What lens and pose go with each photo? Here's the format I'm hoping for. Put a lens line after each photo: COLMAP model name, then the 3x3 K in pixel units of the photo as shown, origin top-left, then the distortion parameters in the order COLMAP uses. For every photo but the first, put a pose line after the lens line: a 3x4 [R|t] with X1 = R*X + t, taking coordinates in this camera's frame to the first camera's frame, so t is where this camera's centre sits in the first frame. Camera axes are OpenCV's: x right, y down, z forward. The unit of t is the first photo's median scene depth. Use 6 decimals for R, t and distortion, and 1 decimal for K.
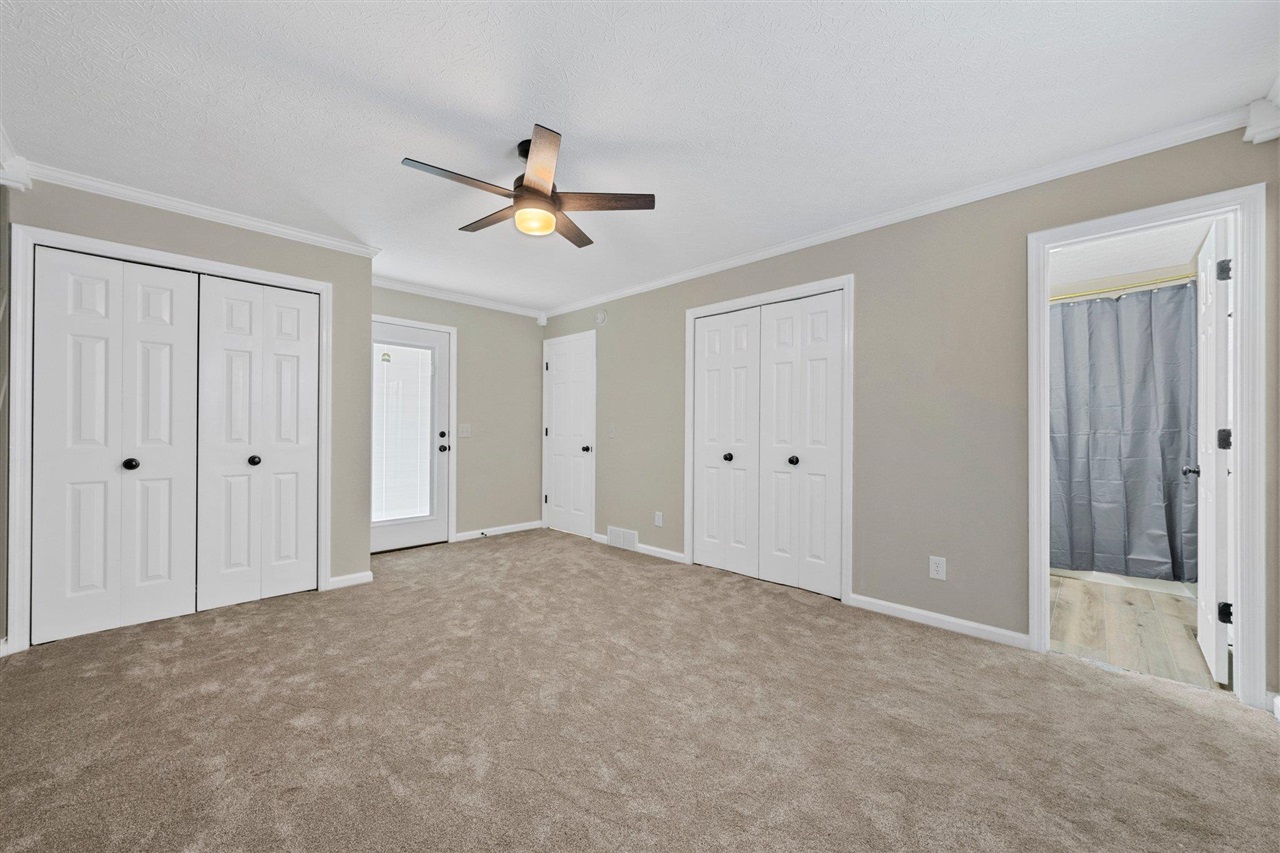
lens RADIAL K [[486.0, 0, 635.0], [0, 486.0, 427.5], [0, 0, 1]] dist [-0.005028, 0.000432]
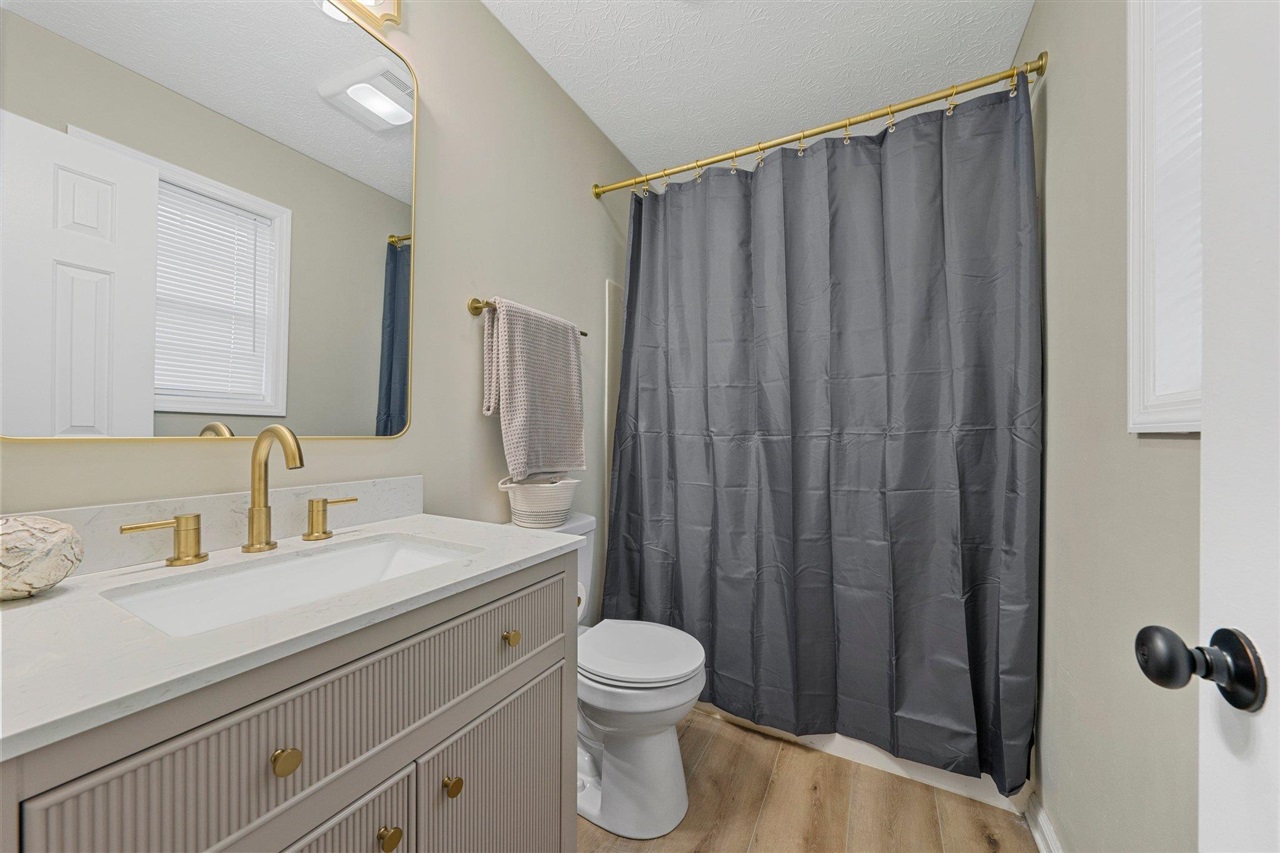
lens RADIAL K [[447.8, 0, 647.2], [0, 447.8, 424.7], [0, 0, 1]] dist [-0.008323, -0.000520]
pose [[0.963005, -0.006640, 0.269403, 0.684342], [0.002707, 0.999884, 0.014968, -0.004312], [-0.269472, -0.013684, 0.962911, 0.665048]]
